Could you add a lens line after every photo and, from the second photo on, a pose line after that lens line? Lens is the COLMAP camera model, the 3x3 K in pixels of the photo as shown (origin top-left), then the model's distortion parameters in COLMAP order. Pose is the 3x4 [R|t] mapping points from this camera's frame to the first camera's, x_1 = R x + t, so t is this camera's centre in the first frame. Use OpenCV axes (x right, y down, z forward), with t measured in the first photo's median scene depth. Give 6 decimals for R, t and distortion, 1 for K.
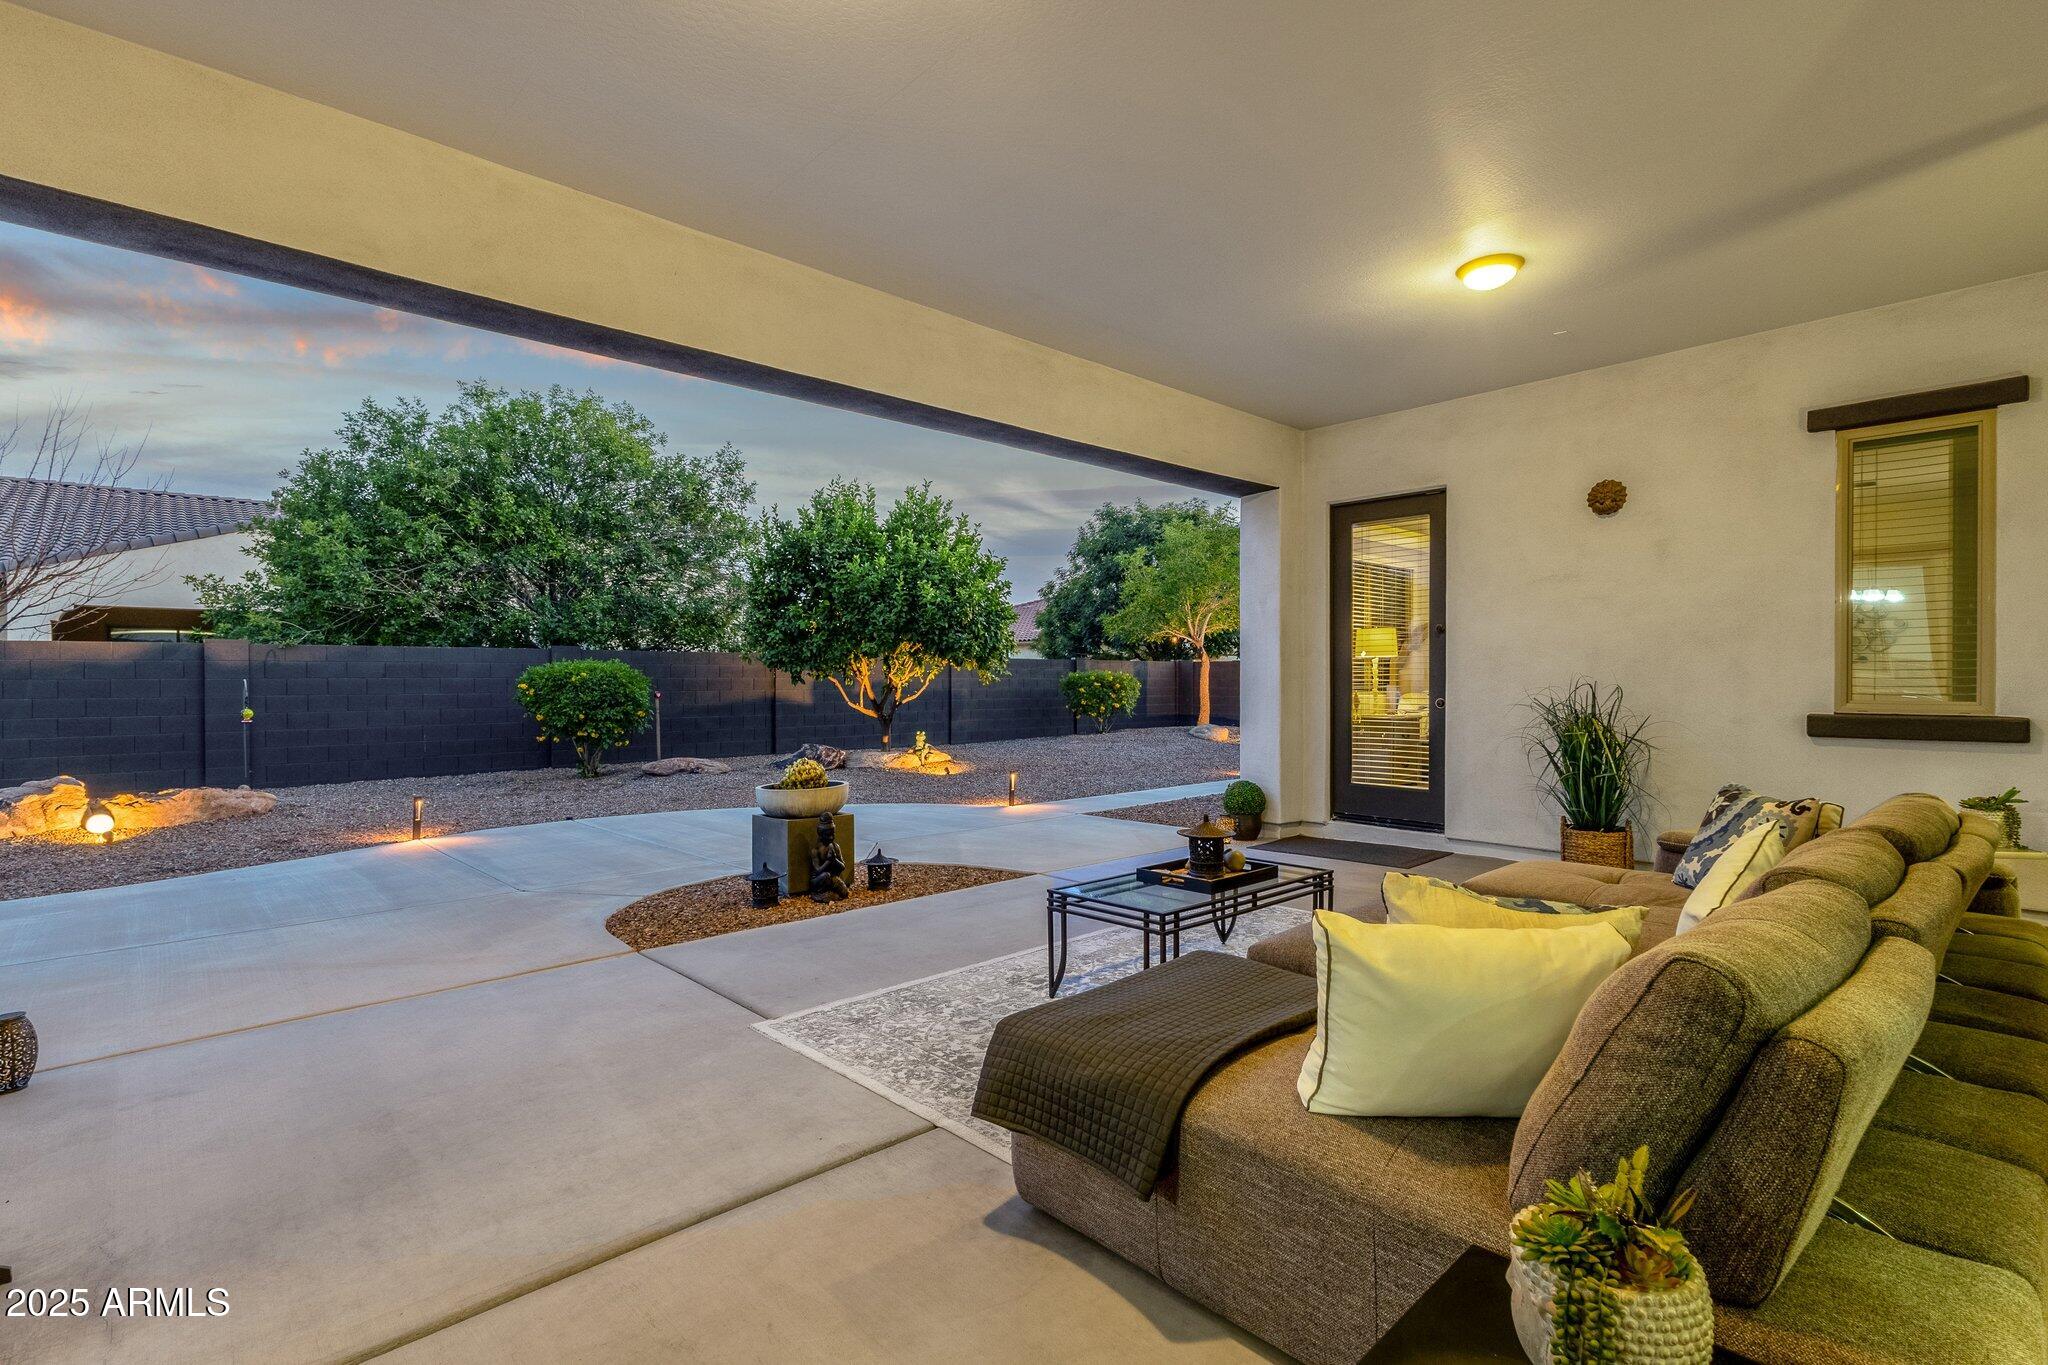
lens RADIAL K [[936.5, 0, 1034.3], [0, 936.5, 716.2], [0, 0, 1]] dist [0.000373, -0.000586]
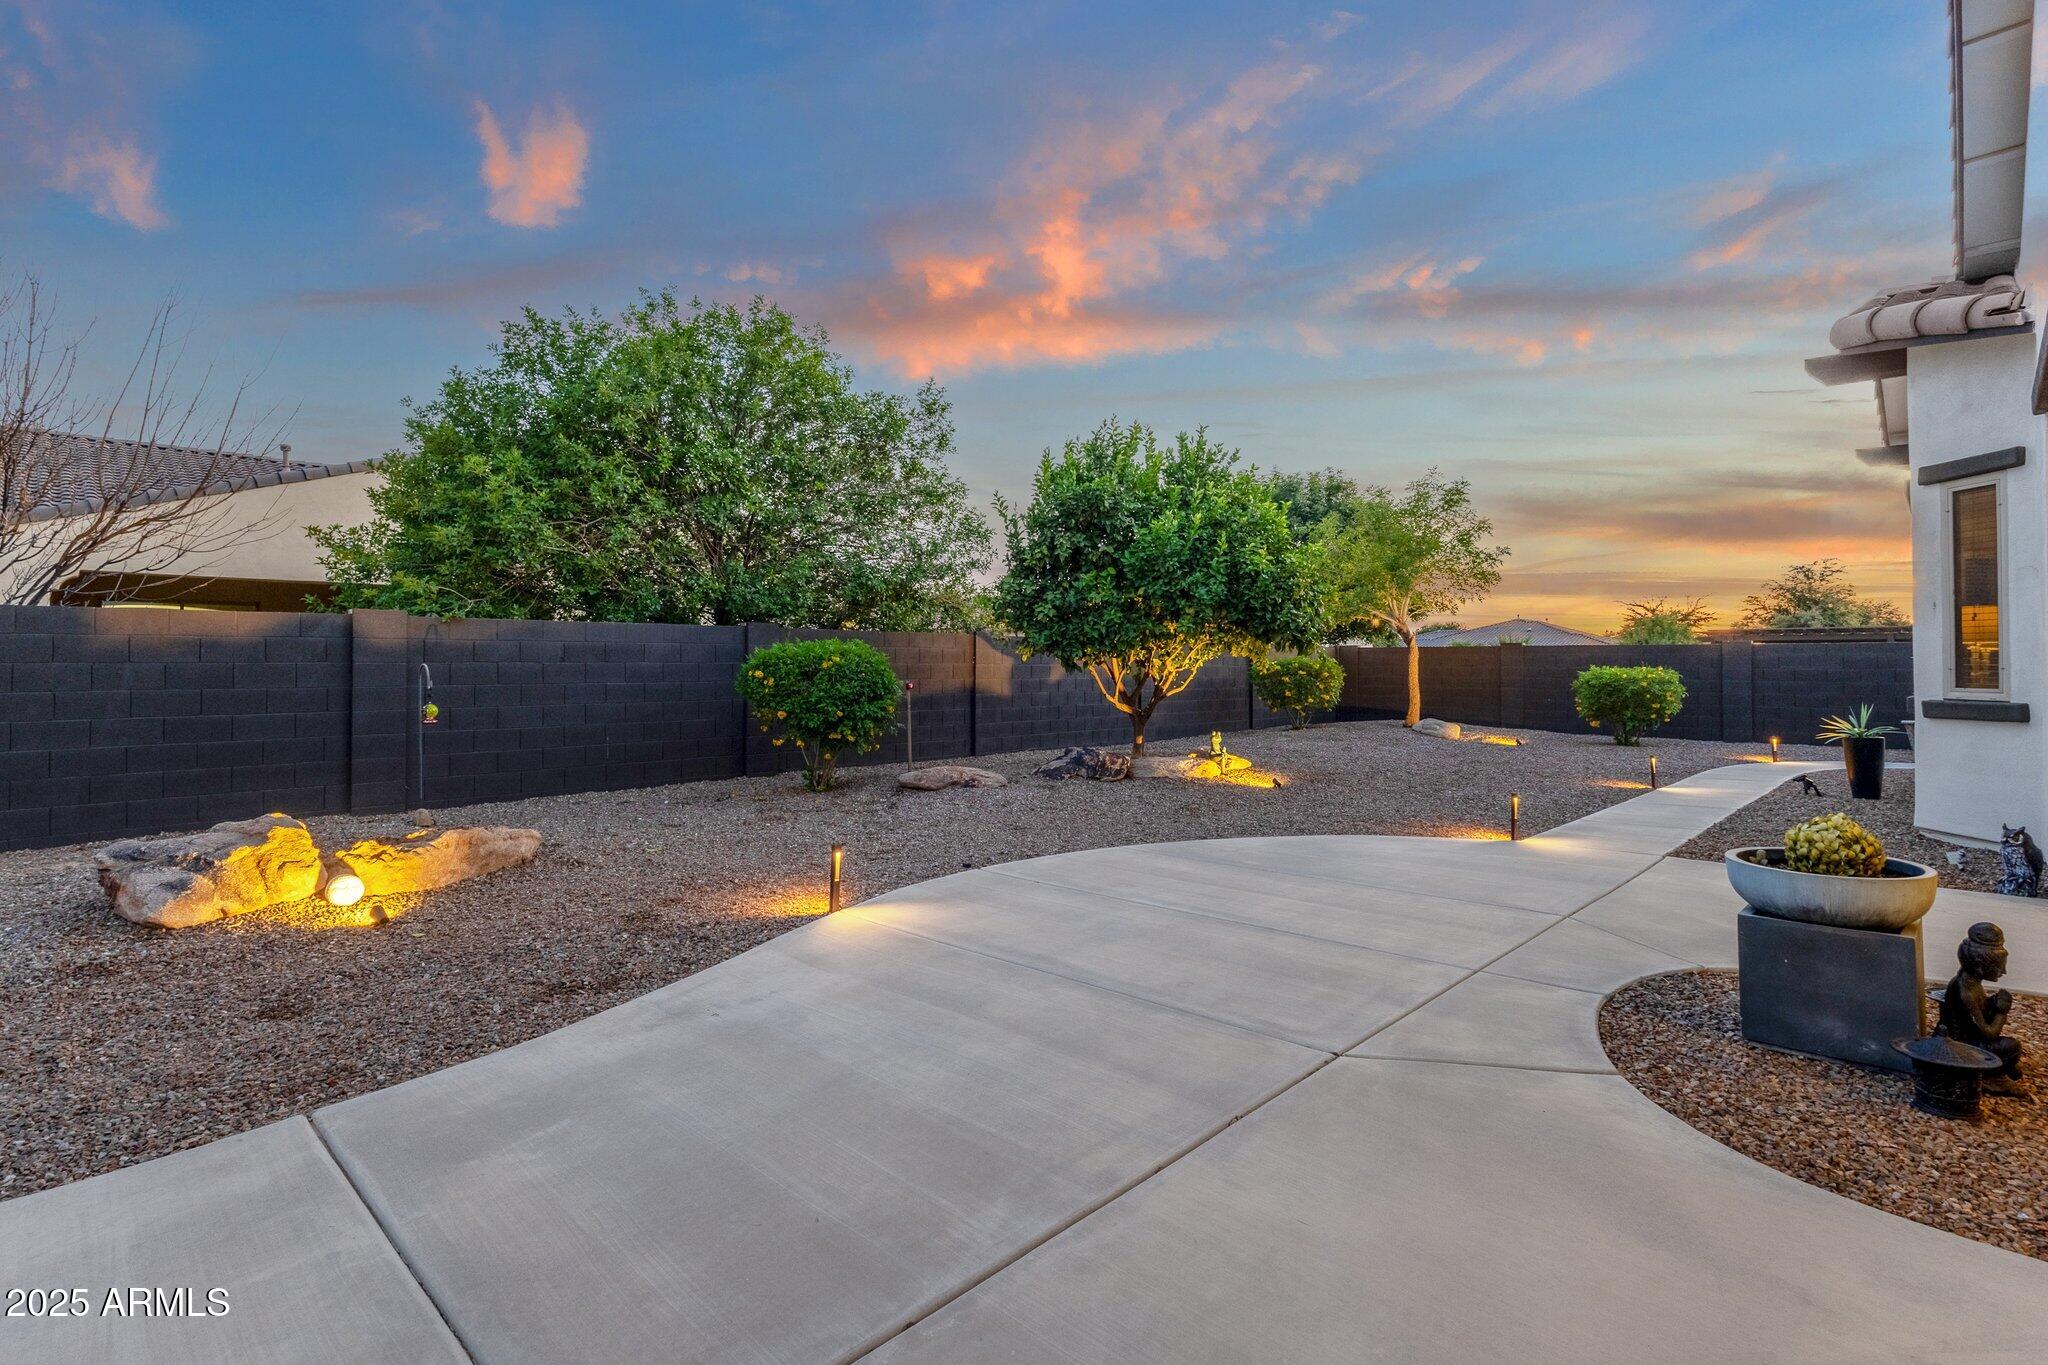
lens RADIAL K [[954.6, 0, 1024.0], [0, 954.6, 682.5], [0, 0, 1]] dist [0.002221, 0.000476]
pose [[0.999089, 0.003532, 0.042534, -0.361460], [-0.002625, 0.999768, -0.021363, -0.008962], [-0.042600, 0.021232, 0.998867, 0.209108]]
